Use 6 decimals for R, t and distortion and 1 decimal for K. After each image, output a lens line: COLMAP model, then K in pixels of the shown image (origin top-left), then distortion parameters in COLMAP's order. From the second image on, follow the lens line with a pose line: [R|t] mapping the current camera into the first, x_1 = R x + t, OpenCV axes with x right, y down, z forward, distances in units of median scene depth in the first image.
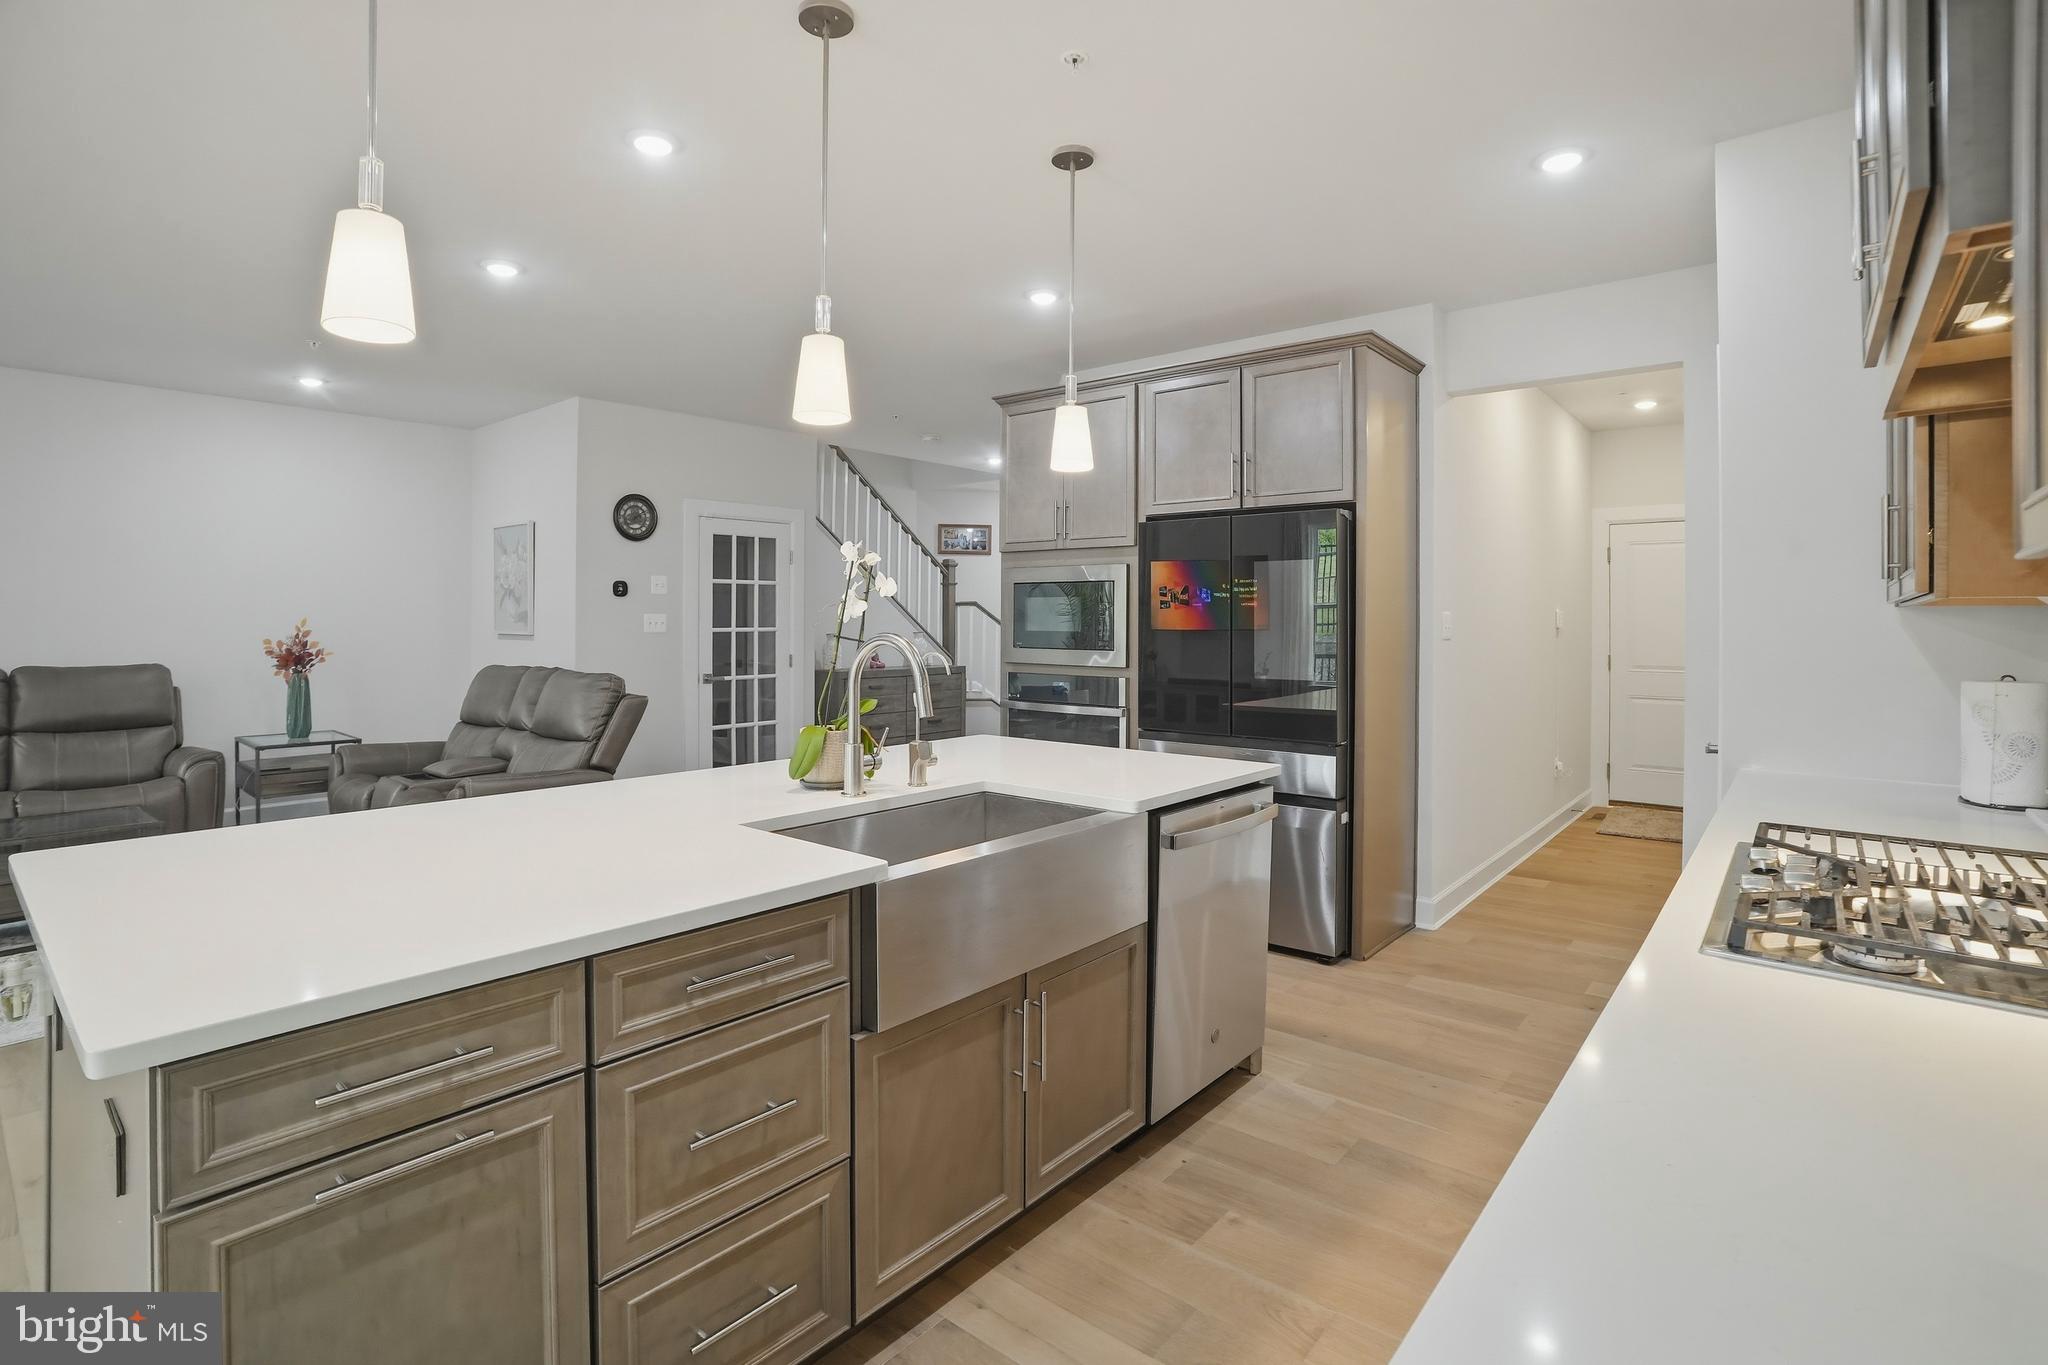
lens RADIAL K [[976.2, 0, 1033.9], [0, 976.2, 624.4], [0, 0, 1]] dist [-0.083703, 0.041722]
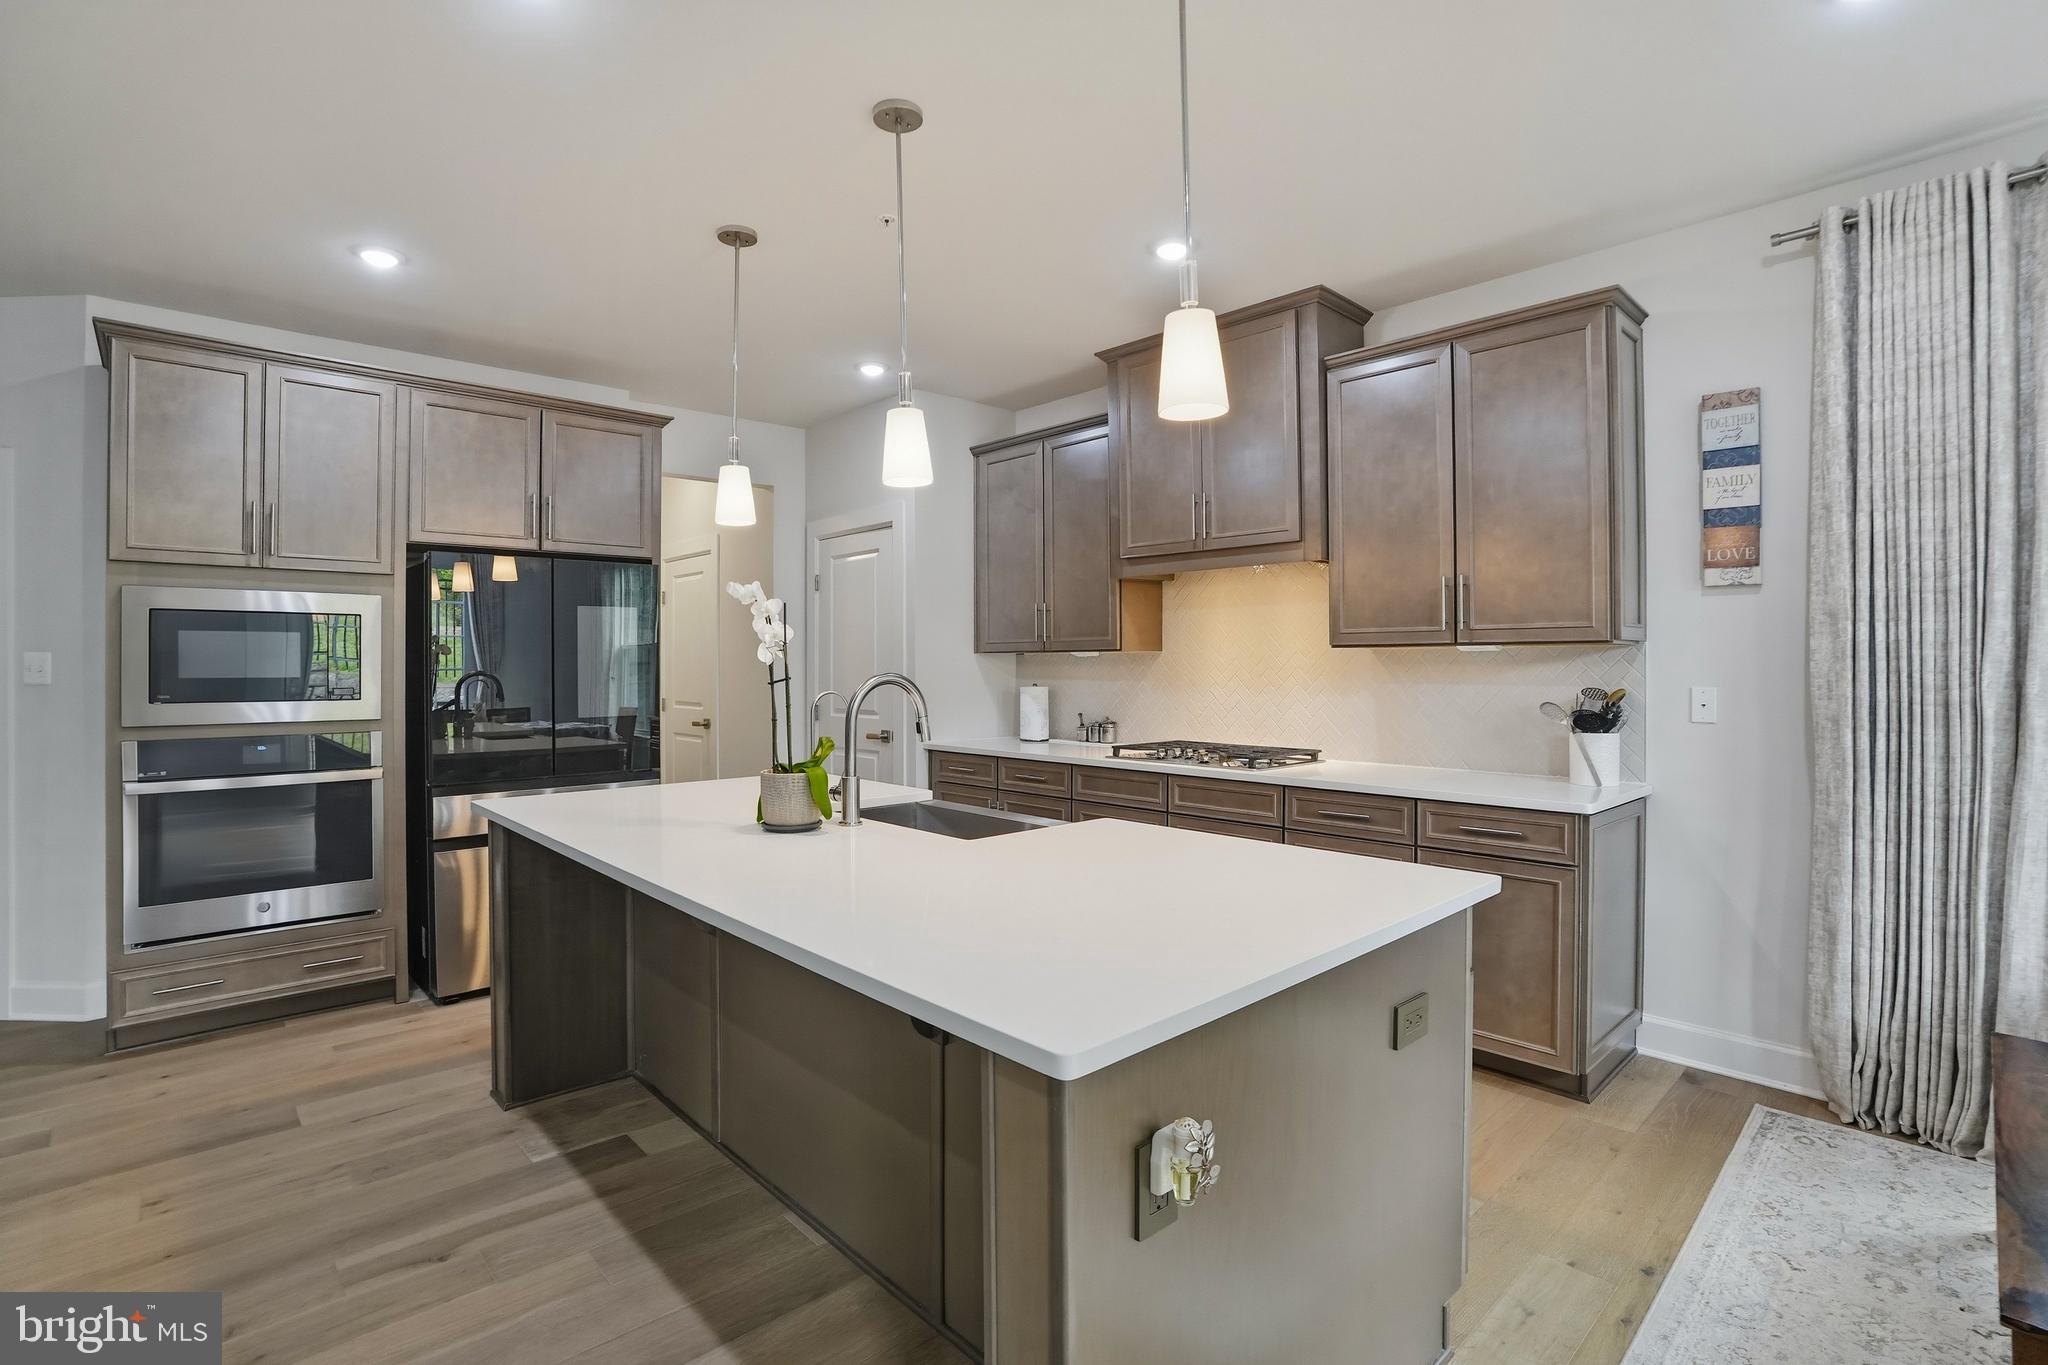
lens RADIAL K [[971.8, 0, 1011.6], [0, 971.8, 650.8], [0, 0, 1]] dist [-0.062018, 0.027661]
pose [[0.137295, 0.007182, 0.990504, -0.661782], [0.007553, 0.999937, -0.008298, -0.003478], [-0.990501, 0.008621, 0.137232, 0.365050]]
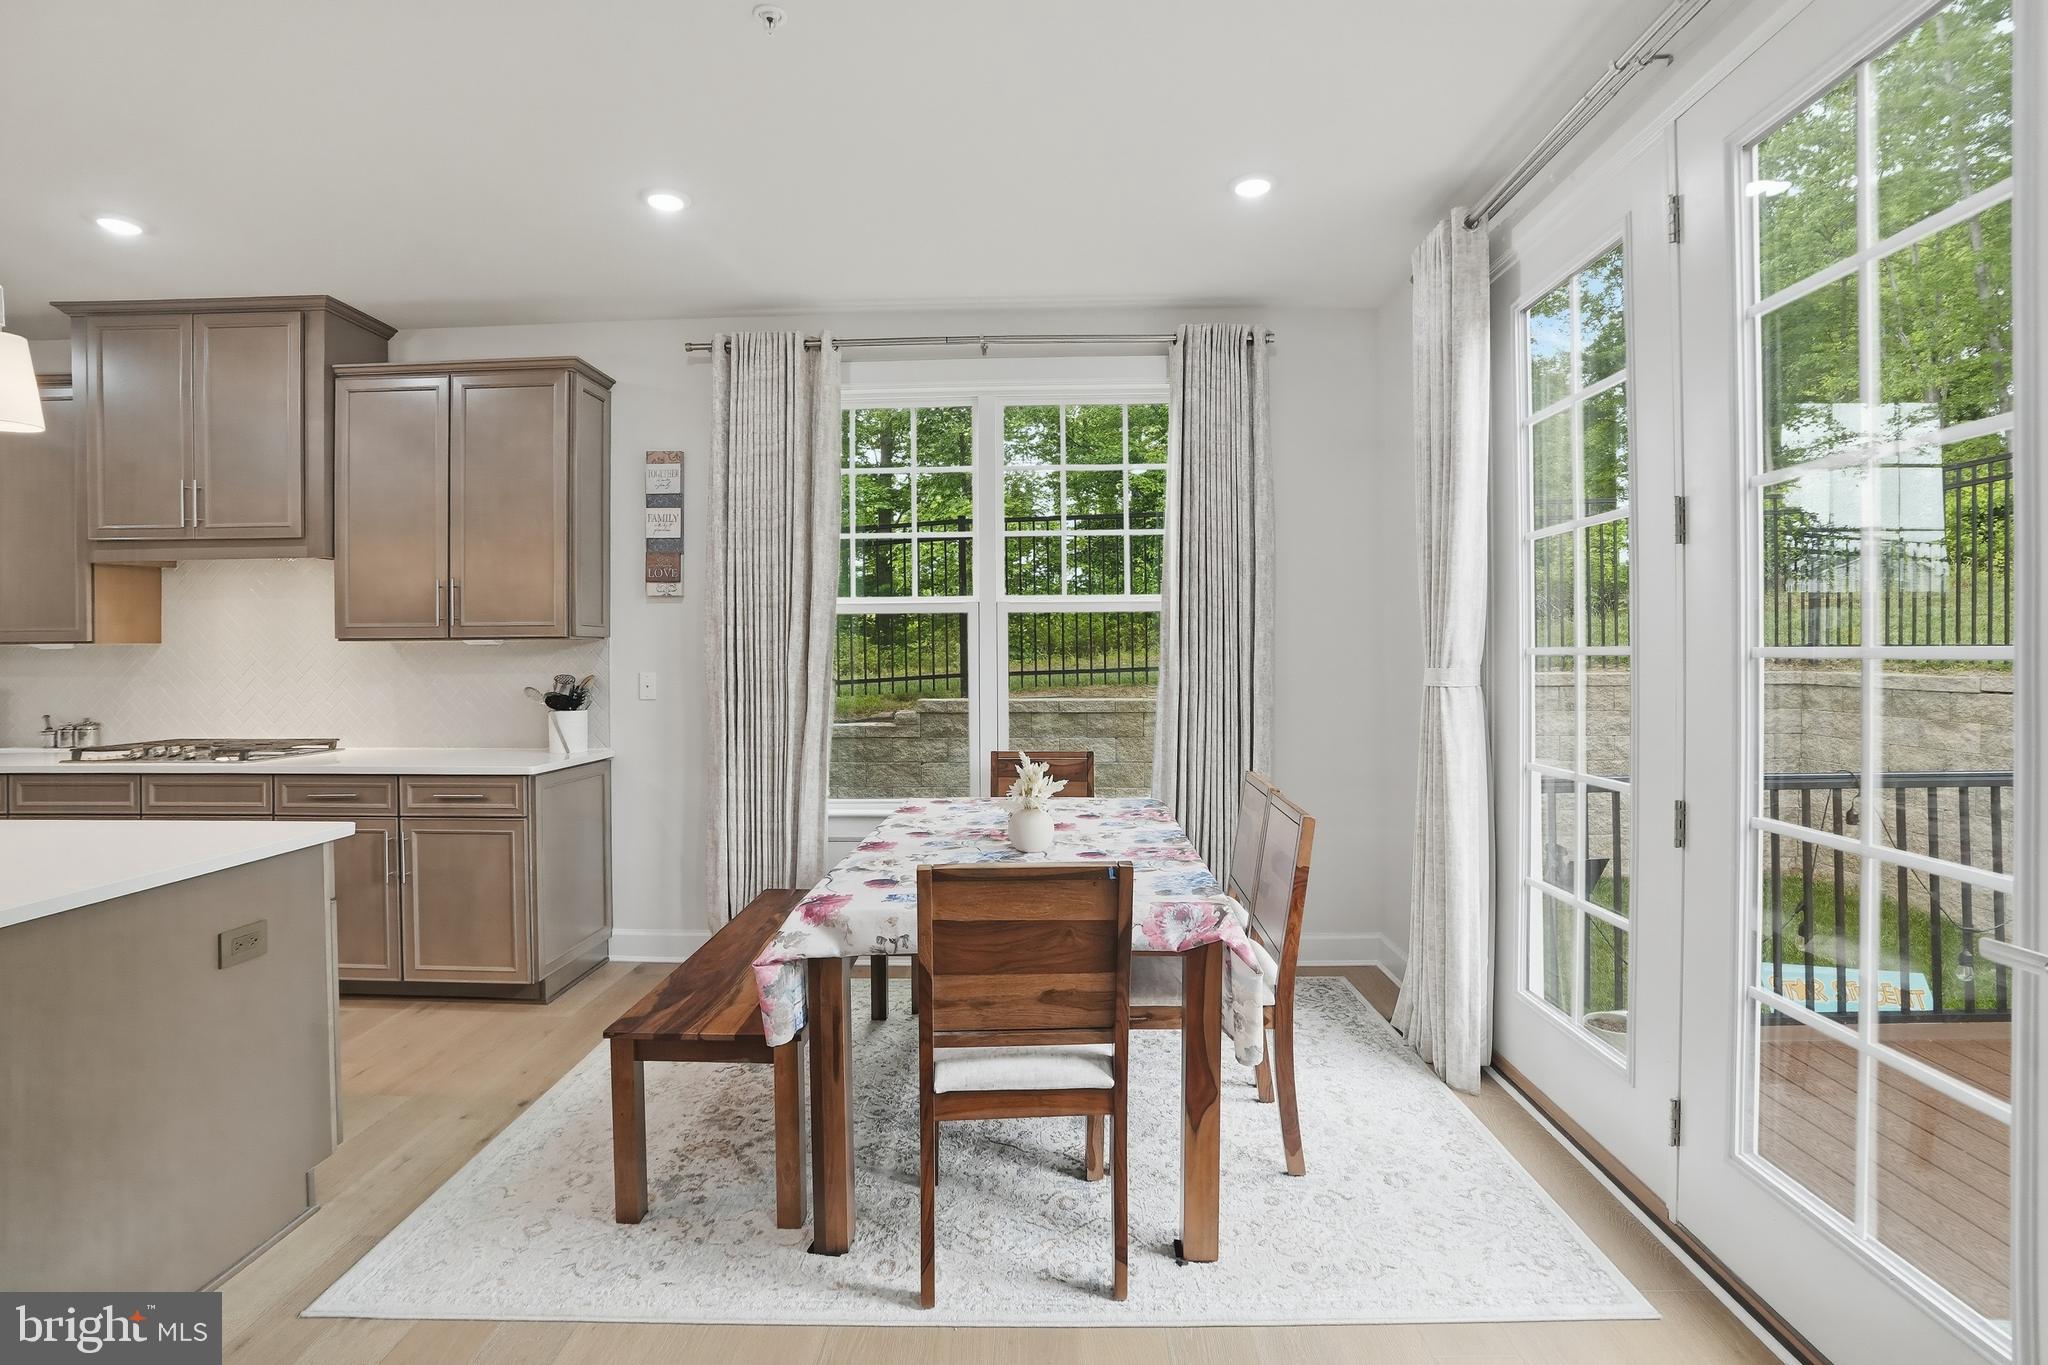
lens RADIAL K [[971.8, 0, 1011.6], [0, 971.8, 650.8], [0, 0, 1]] dist [-0.062018, 0.027661]
pose [[-0.605498, -0.000339, 0.795847, -0.862702], [0.007041, 0.999958, 0.005783, -0.002792], [-0.795816, 0.009105, -0.605471, 0.239005]]
